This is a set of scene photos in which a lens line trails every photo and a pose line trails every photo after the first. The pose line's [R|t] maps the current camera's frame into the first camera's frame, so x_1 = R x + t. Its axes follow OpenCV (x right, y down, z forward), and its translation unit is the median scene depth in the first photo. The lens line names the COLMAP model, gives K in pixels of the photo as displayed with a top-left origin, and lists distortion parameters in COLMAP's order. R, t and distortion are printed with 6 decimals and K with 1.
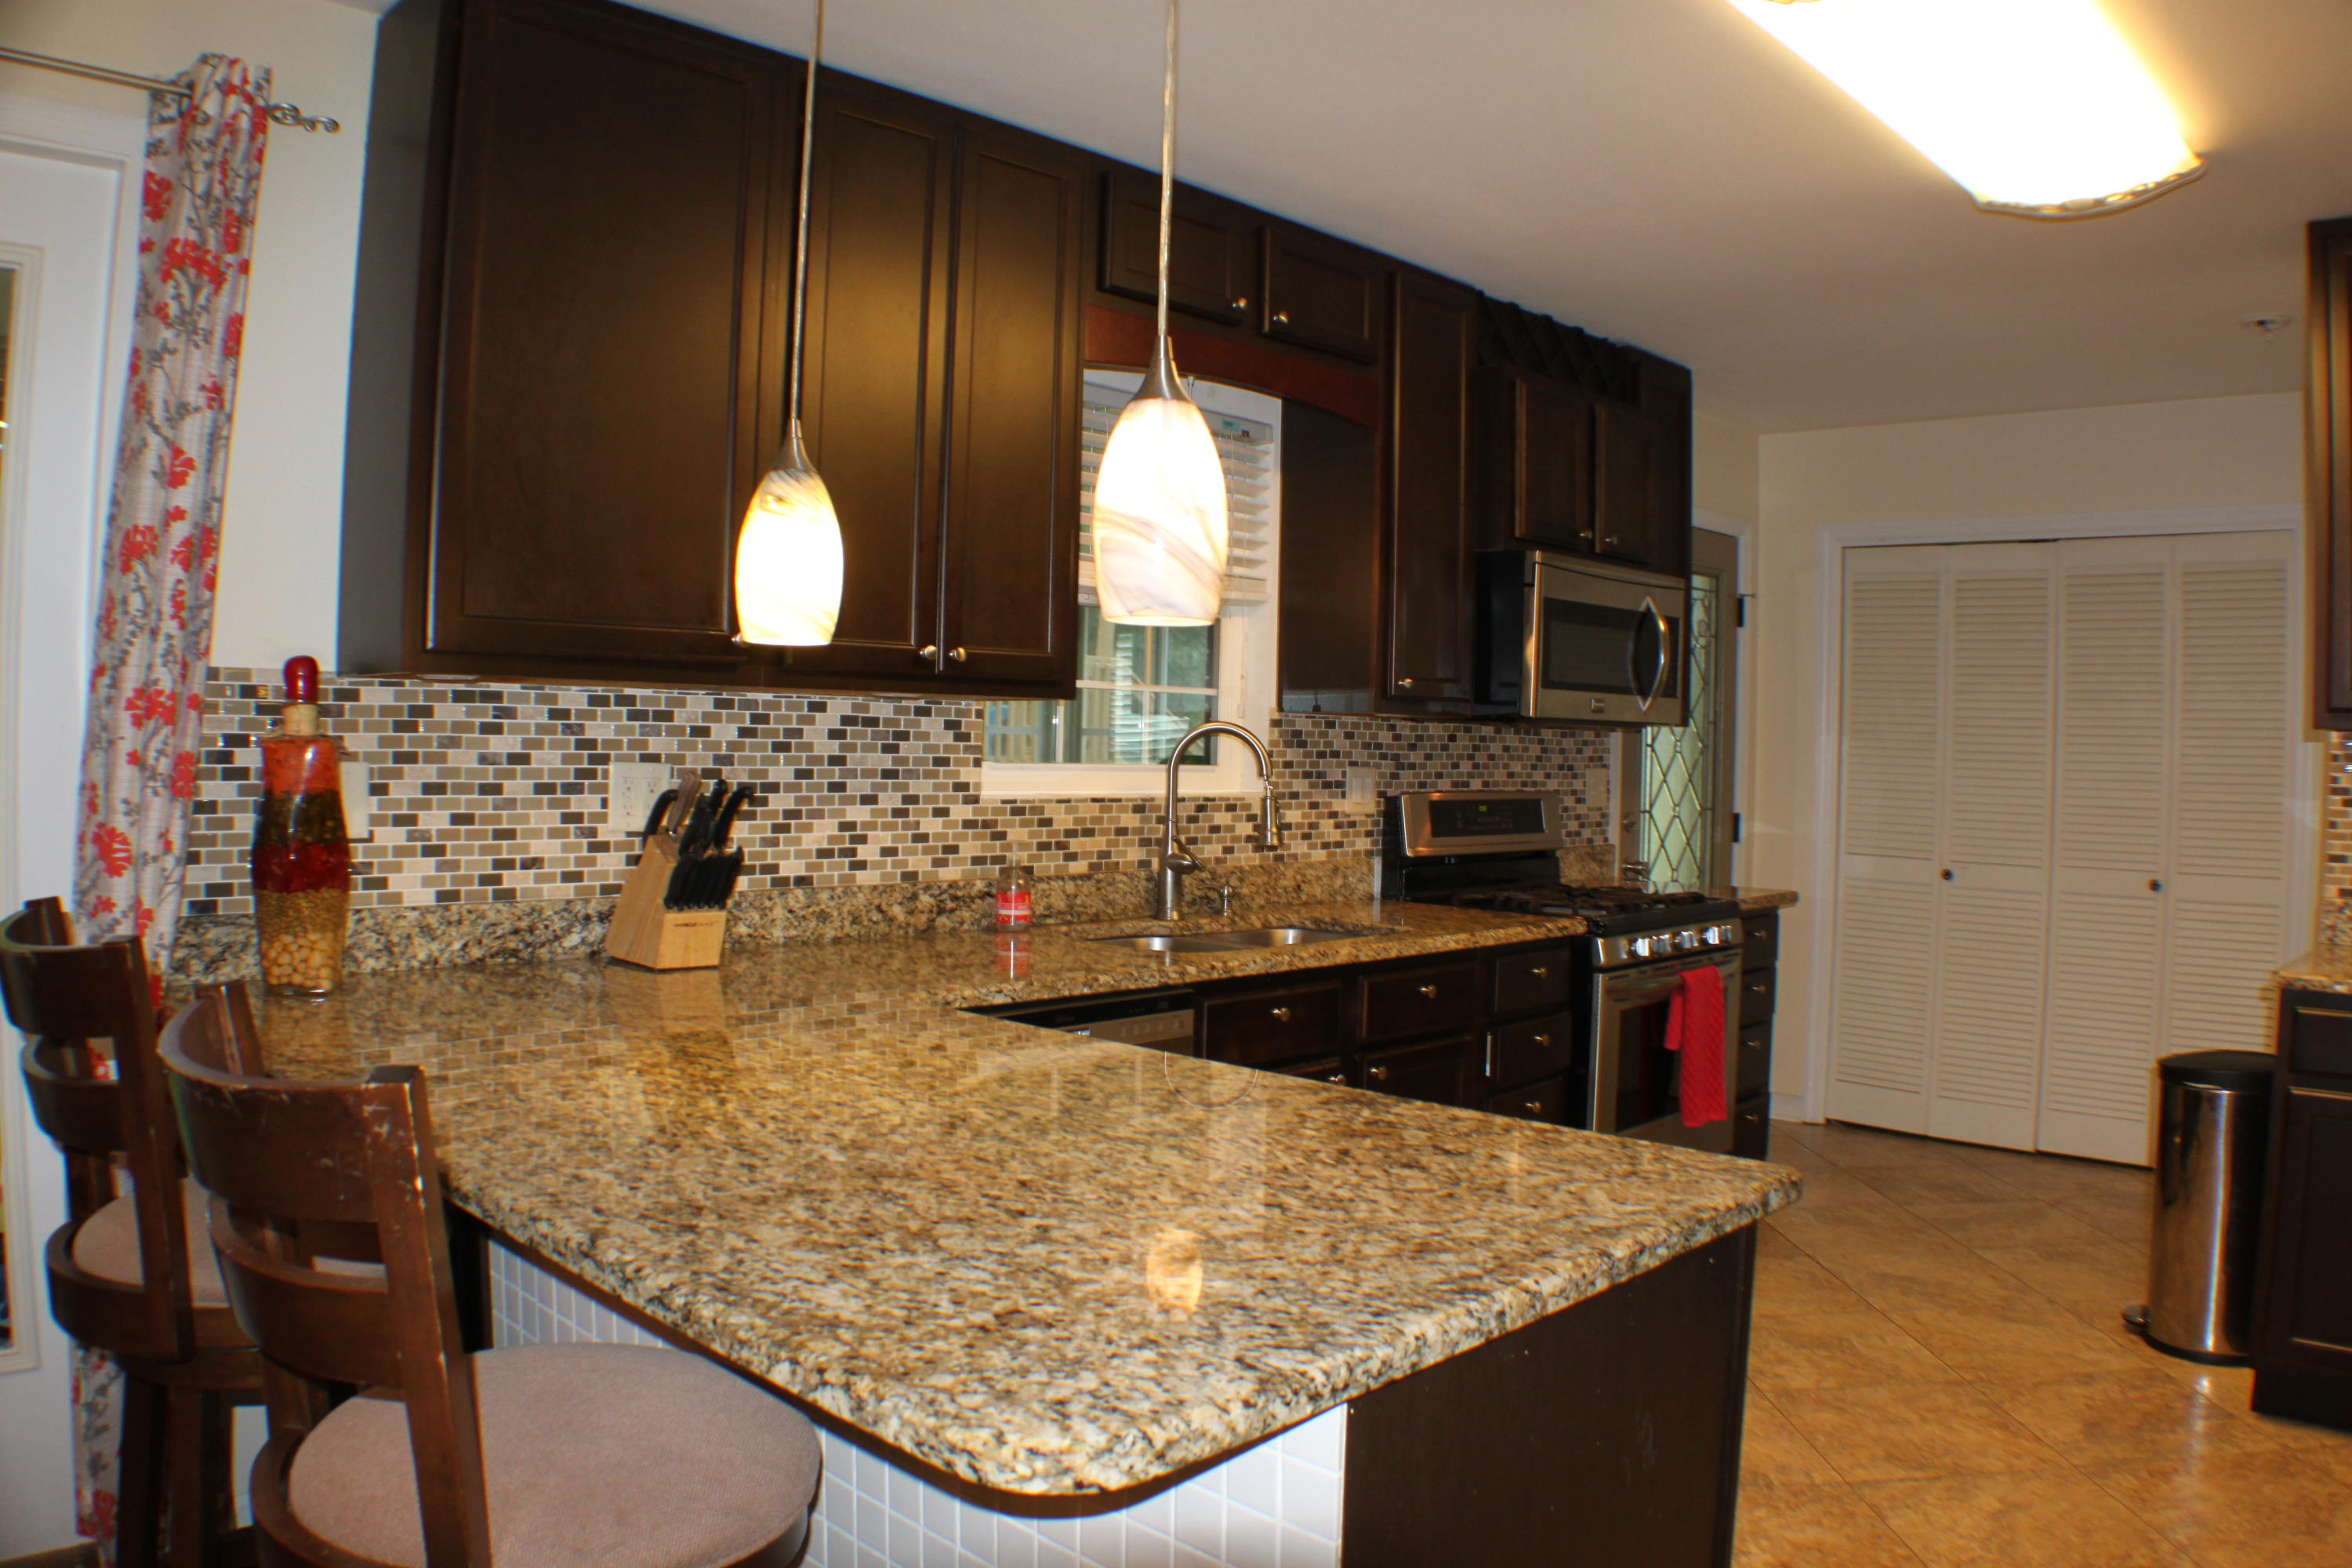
lens RADIAL K [[1728.7, 0, 1158.4], [0, 1728.7, 776.7], [0, 0, 1]] dist [-0.230425, 0.083002]
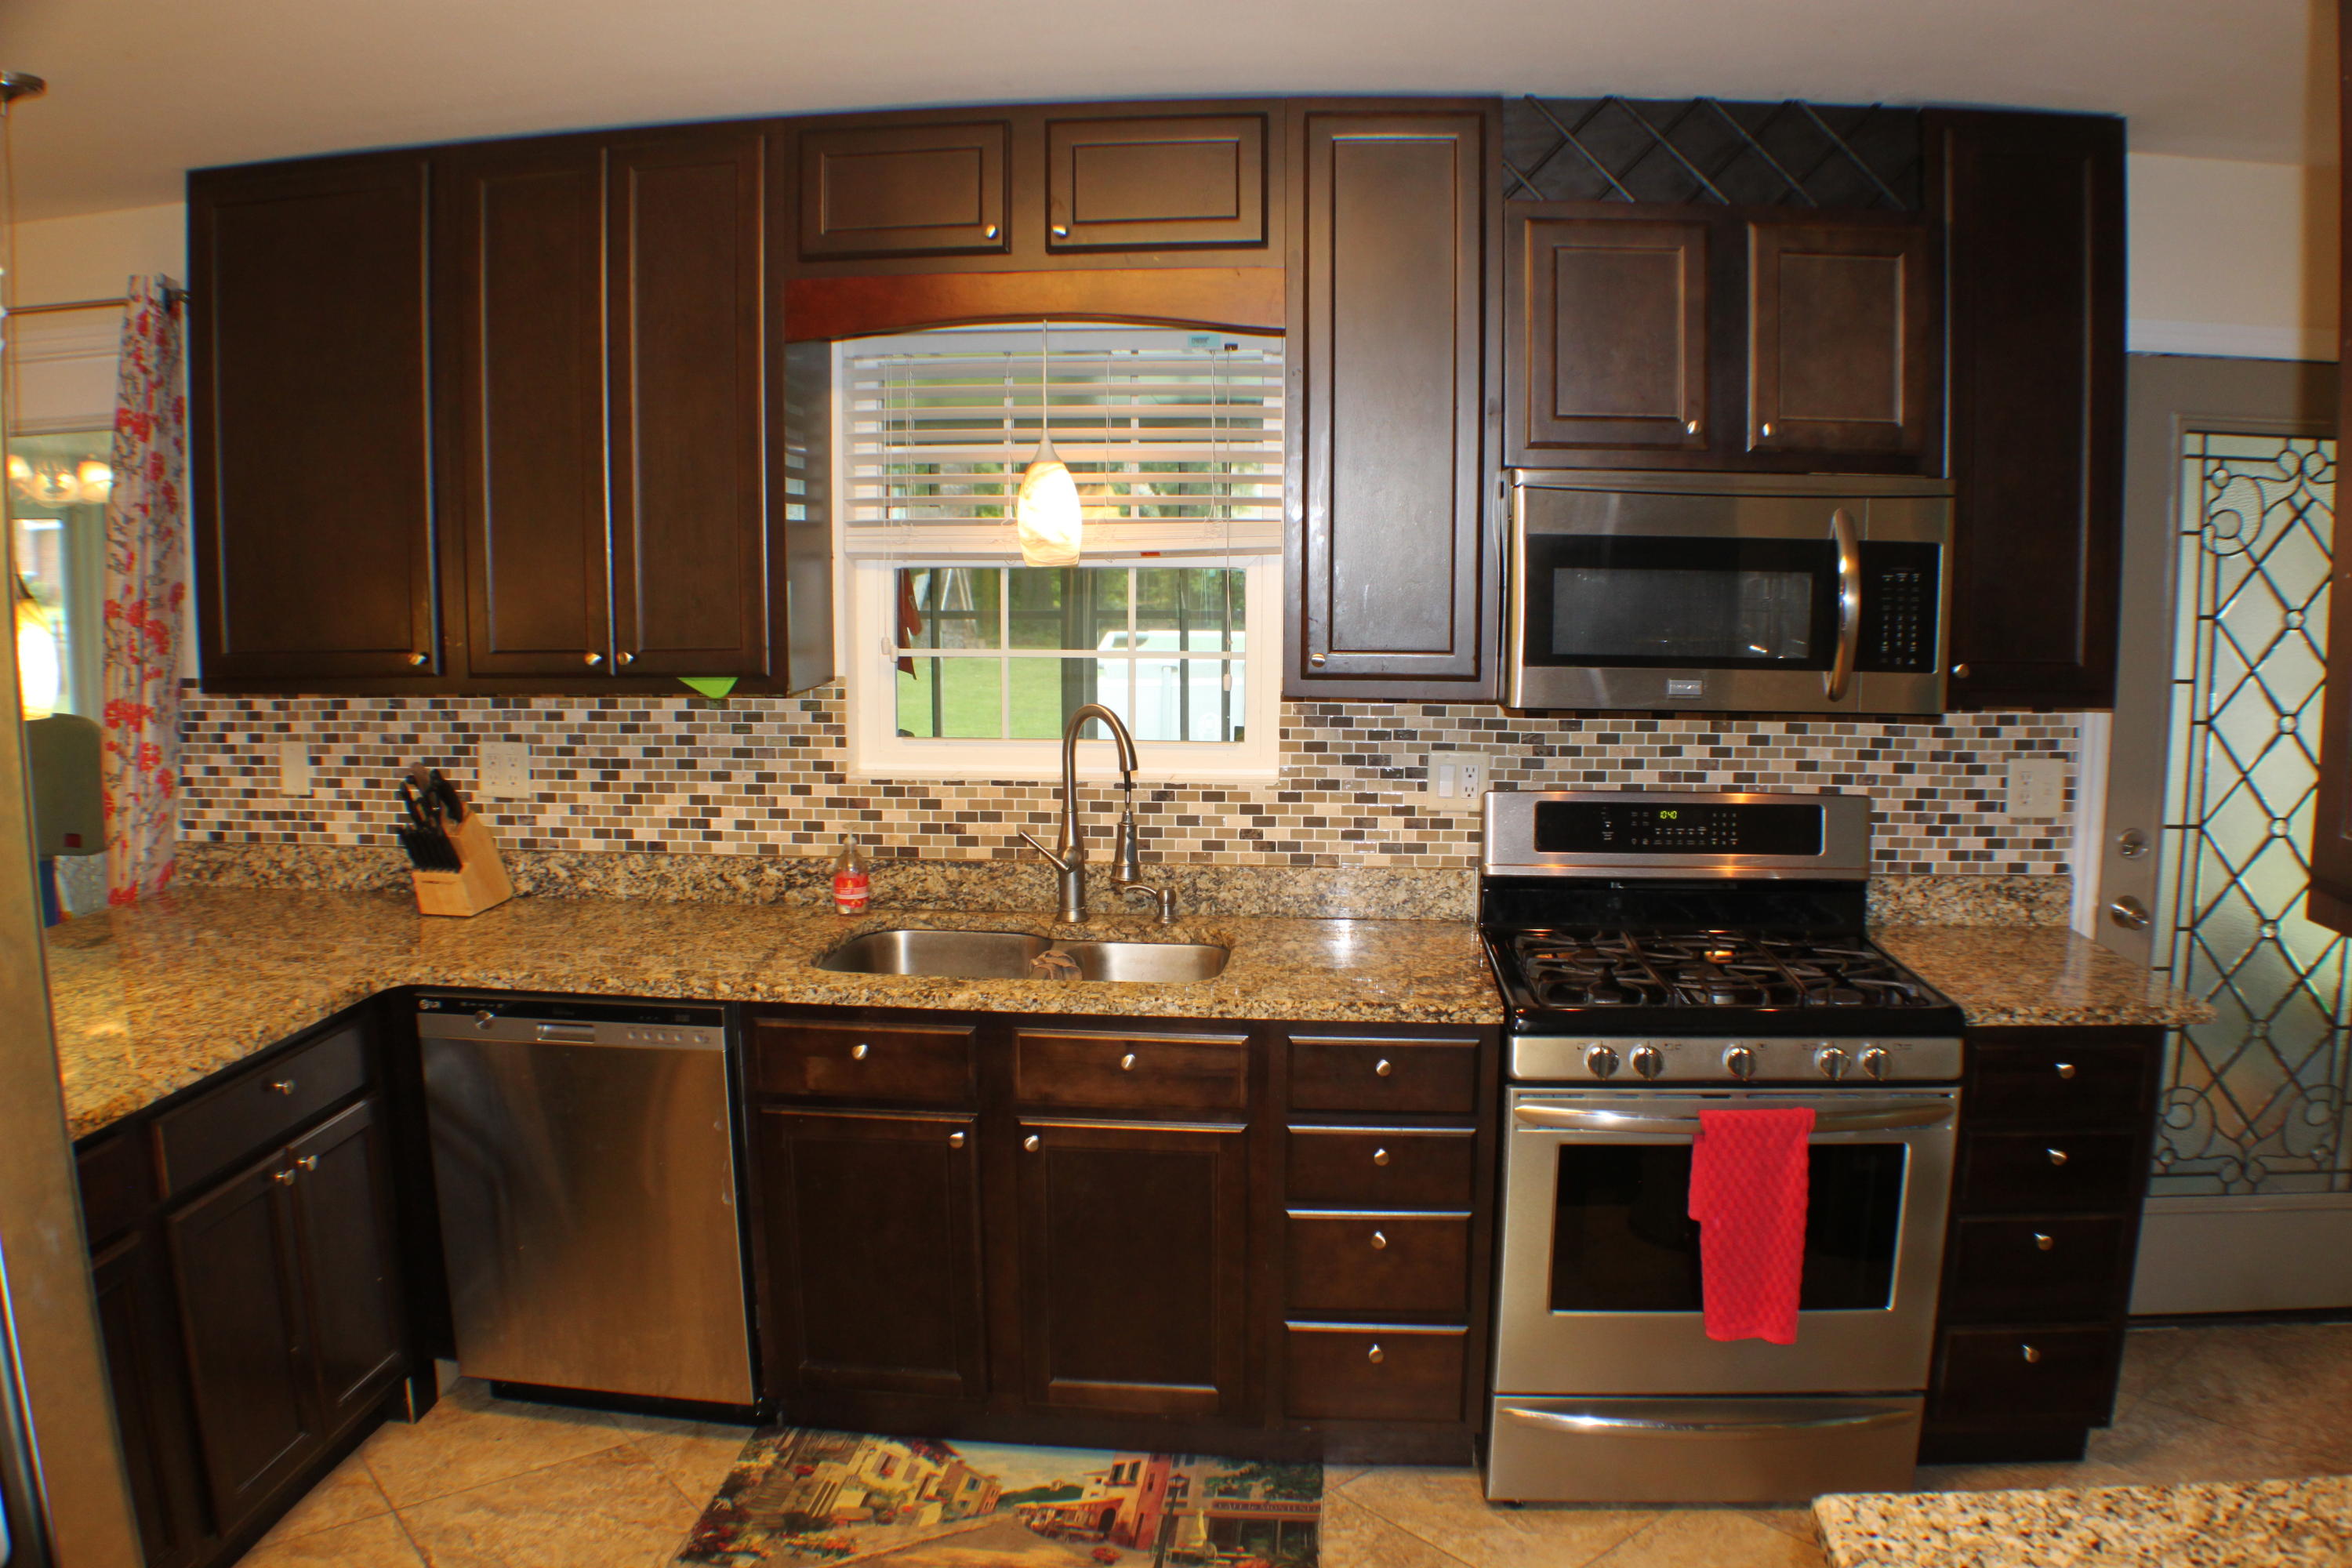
lens RADIAL K [[1707.2, 0, 1166.5], [0, 1707.2, 781.0], [0, 0, 1]] dist [-0.229992, 0.091163]
pose [[0.630538, 0.085978, -0.771382, 0.902055], [-0.001152, 0.993948, 0.109843, -0.109595], [0.776157, -0.068372, 0.626821, 0.608893]]
